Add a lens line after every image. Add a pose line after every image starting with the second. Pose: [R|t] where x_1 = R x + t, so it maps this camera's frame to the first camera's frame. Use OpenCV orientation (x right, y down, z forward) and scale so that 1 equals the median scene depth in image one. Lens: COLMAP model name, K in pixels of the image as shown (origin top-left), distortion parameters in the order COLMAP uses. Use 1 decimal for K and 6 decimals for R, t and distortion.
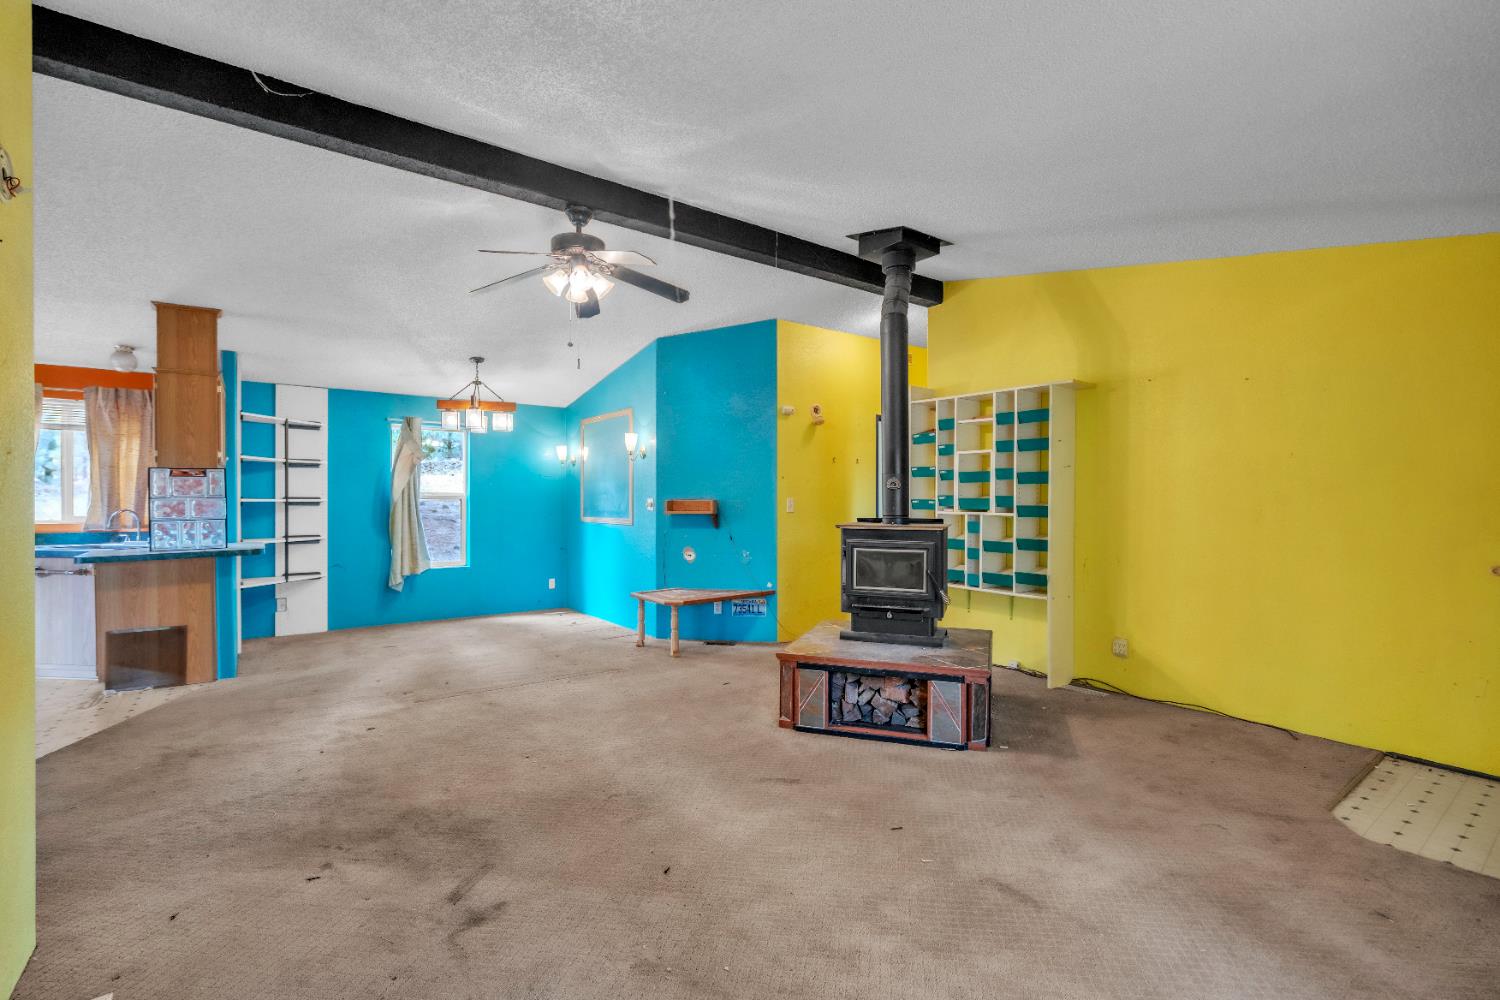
lens RADIAL K [[671.3, 0, 752.4], [0, 671.3, 496.5], [0, 0, 1]] dist [-0.003287, 0.000271]
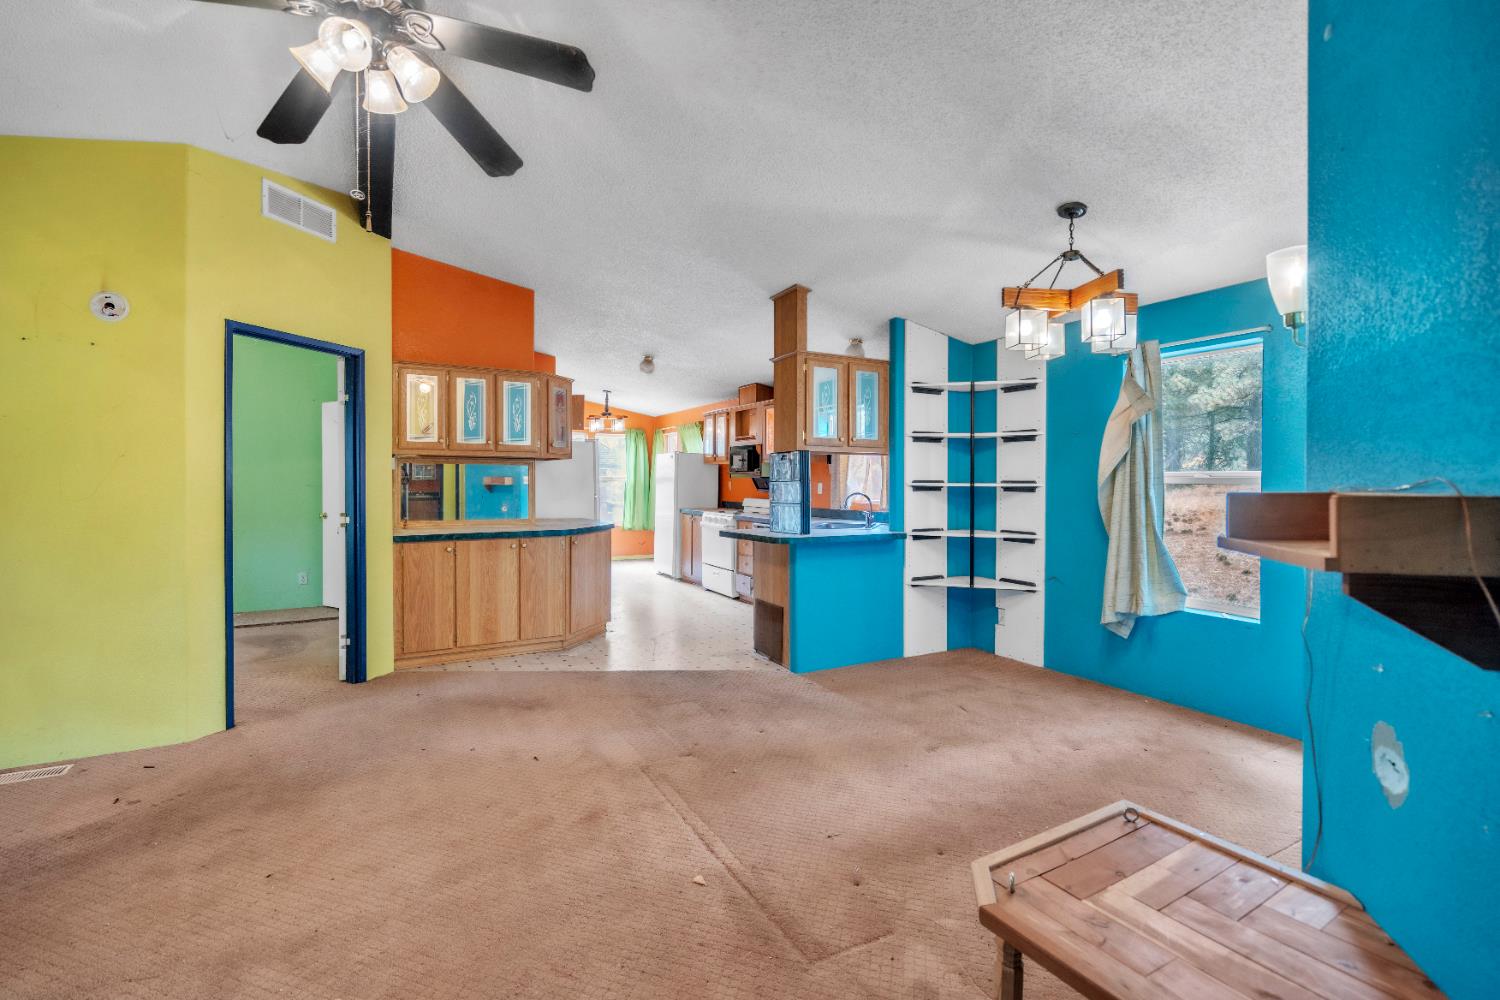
lens RADIAL K [[671.3, 0, 753.9], [0, 671.3, 486.0], [0, 0, 1]] dist [-0.003287, 0.000271]
pose [[-0.136807, 0.006320, -0.990578, 0.138207], [0.000418, 0.999980, 0.006322, 0.002494], [0.990598, 0.000451, -0.136807, 0.928705]]
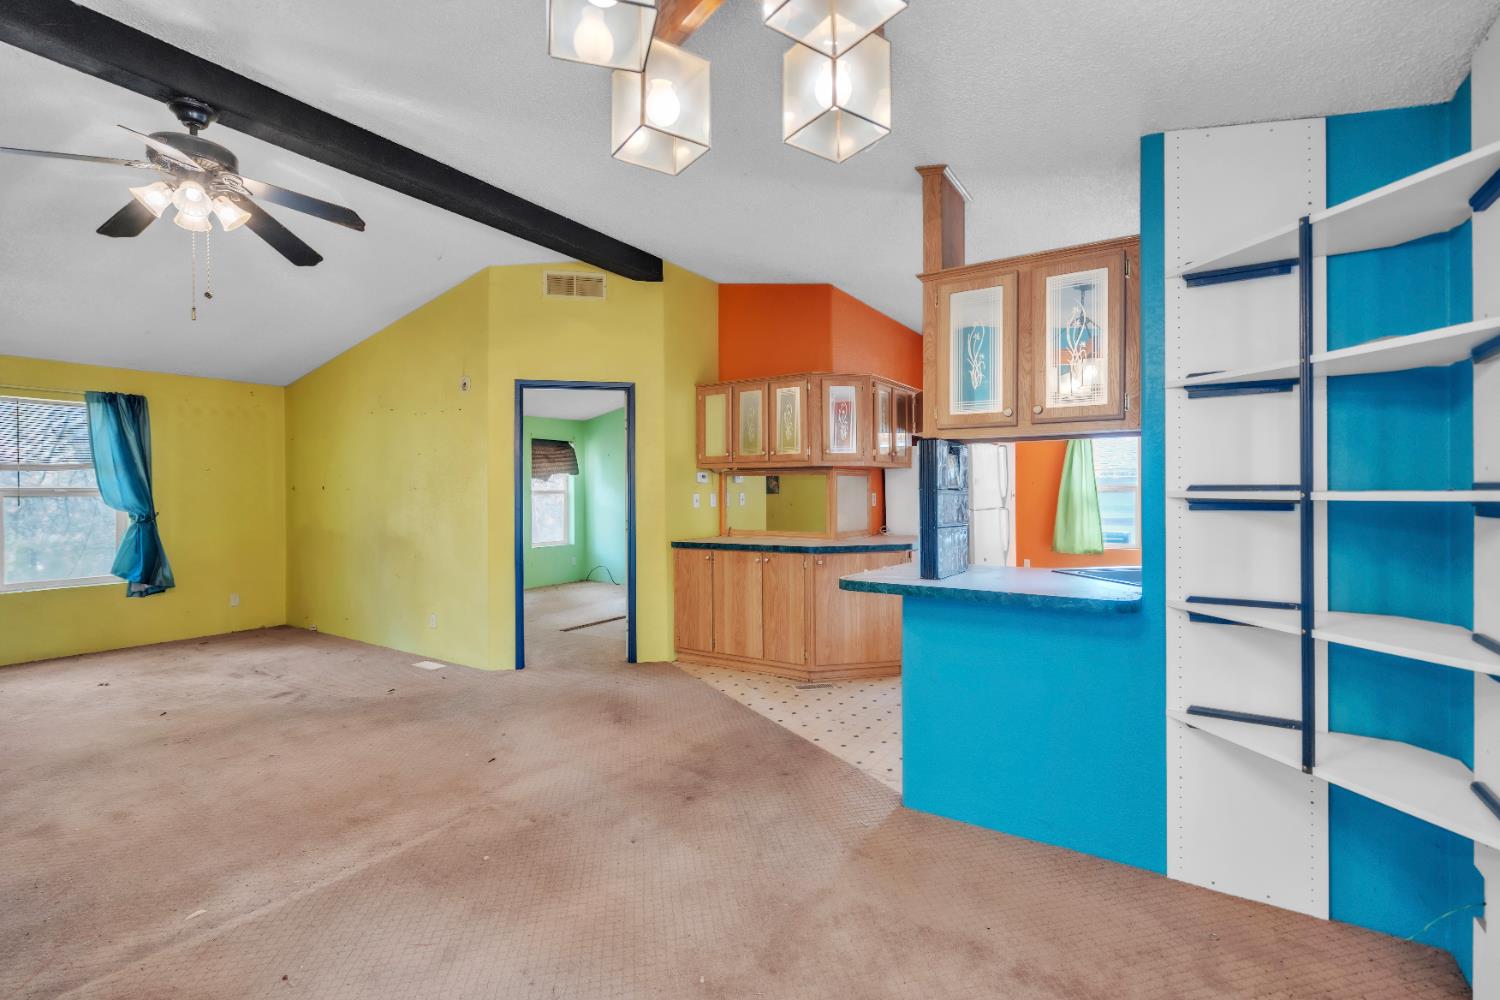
lens RADIAL K [[671.3, 0, 758.1], [0, 671.3, 497.6], [0, 0, 1]] dist [-0.003287, 0.000271]
pose [[-0.935246, 0.005332, -0.353959, -0.402126], [0.004396, 0.999984, 0.003450, 0.005286], [0.353972, 0.001671, -0.935254, 1.296800]]
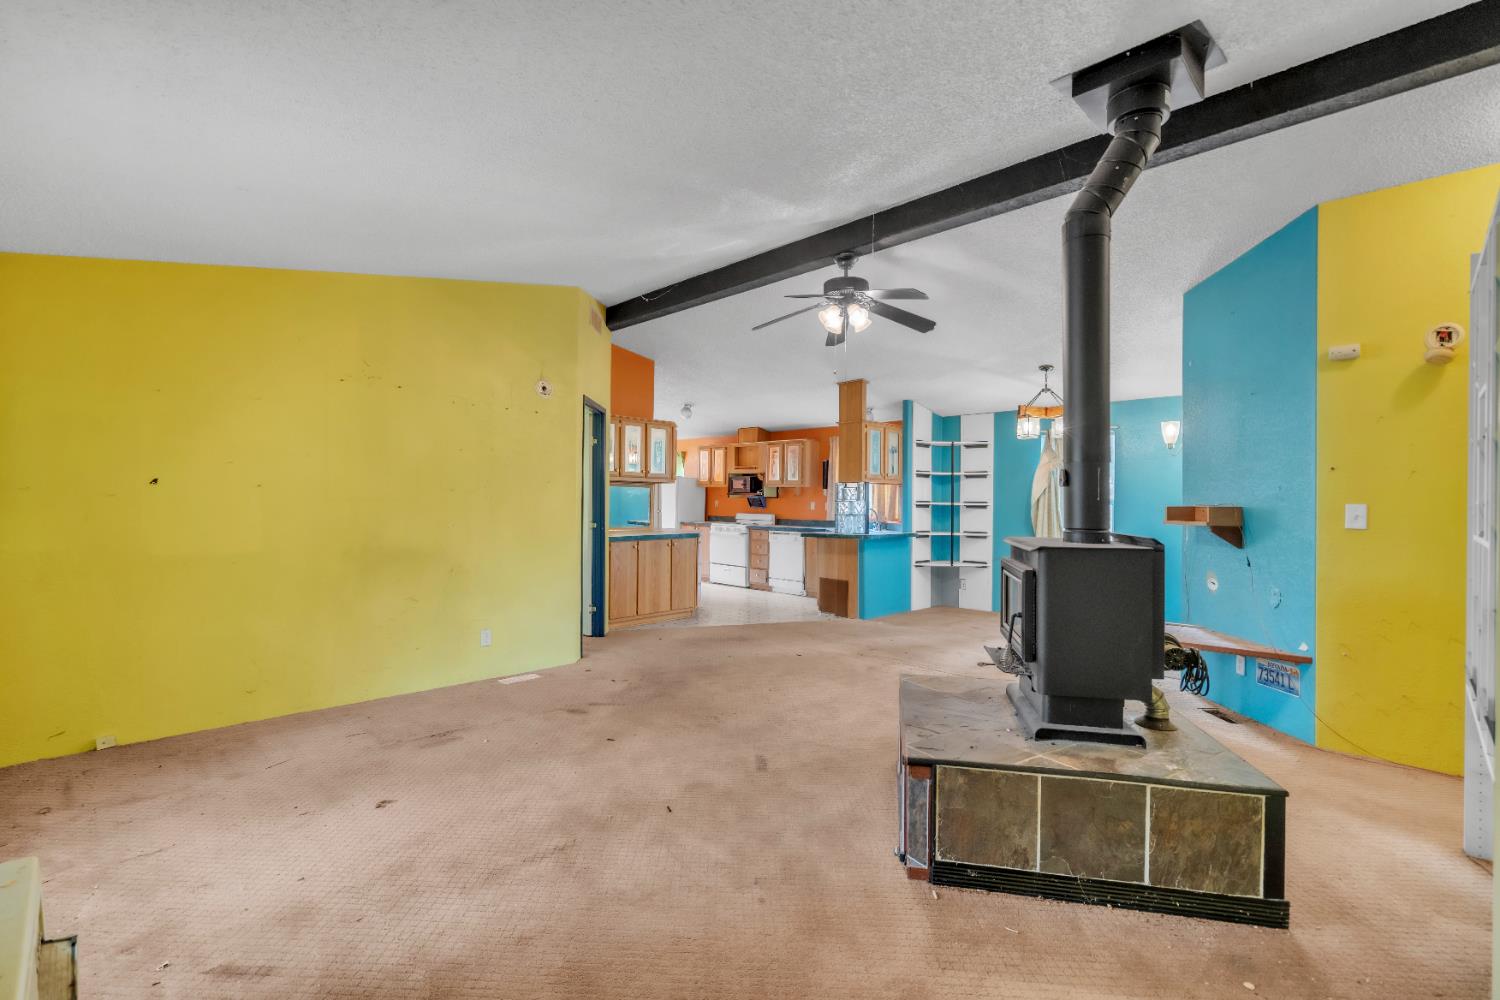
lens RADIAL K [[671.3, 0, 748.9], [0, 671.3, 500.7], [0, 0, 1]] dist [-0.003287, 0.000271]
pose [[0.151443, 0.000900, -0.988466, 0.594670], [-0.007523, 0.999972, -0.000242, 0.003261], [0.988437, 0.007473, 0.151446, 0.442282]]
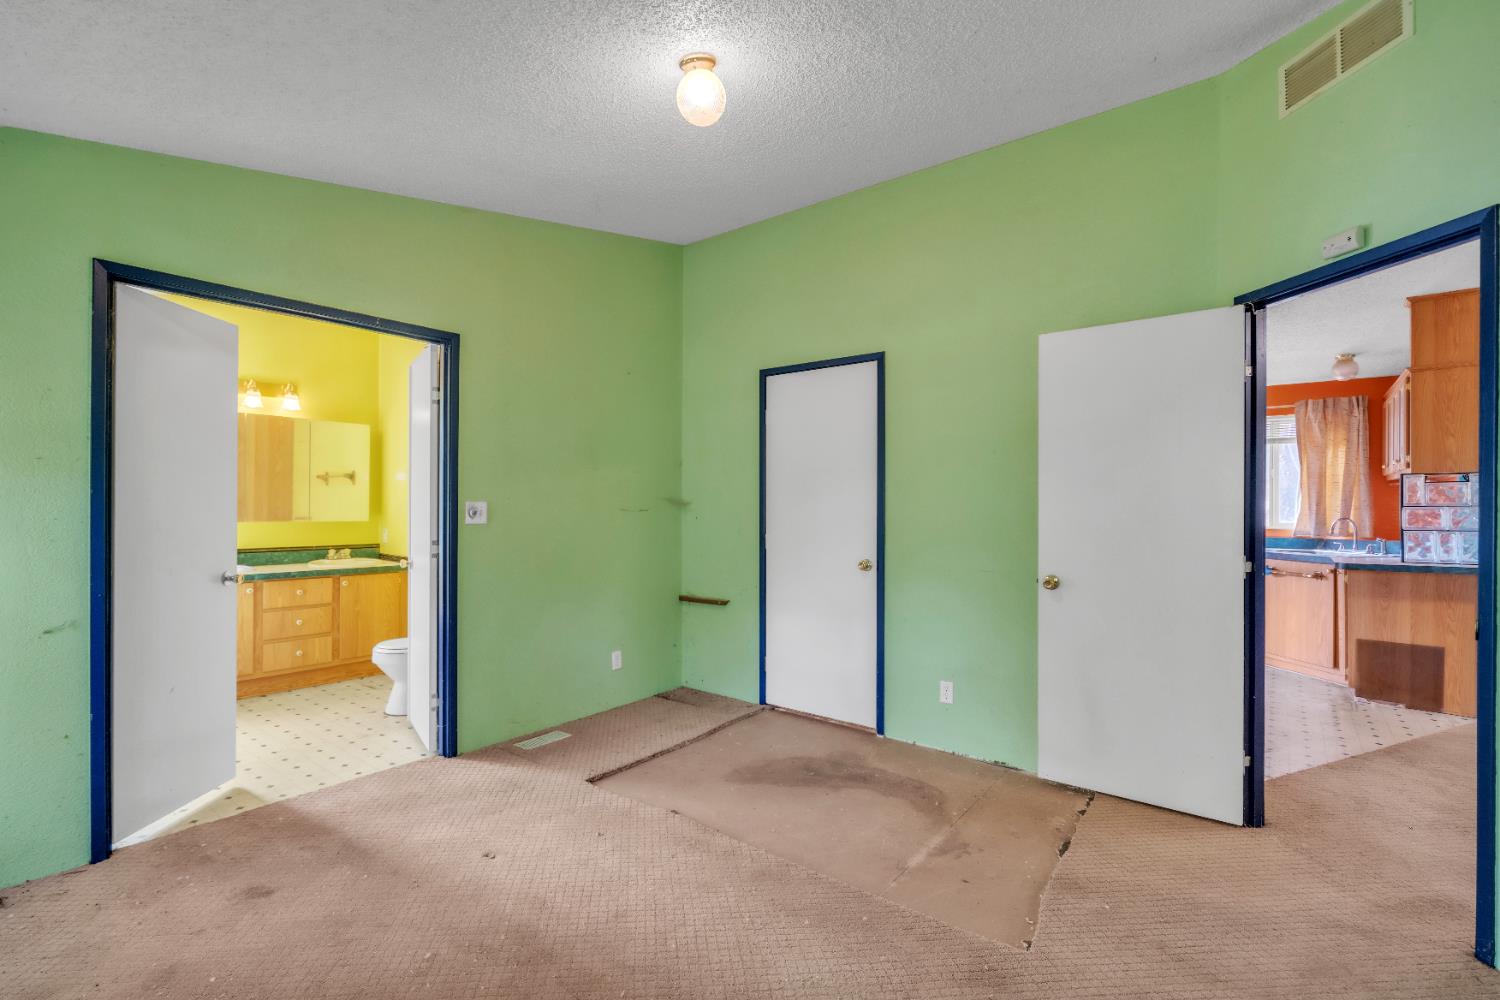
lens RADIAL K [[671.3, 0, 754.7], [0, 671.3, 504.8], [0, 0, 1]] dist [-0.003287, 0.000271]
pose [[0.249893, 0.003086, -0.968268, -0.174411], [-0.001187, 0.999995, 0.002881, -0.001157], [0.968273, 0.000430, 0.249896, -0.103850]]
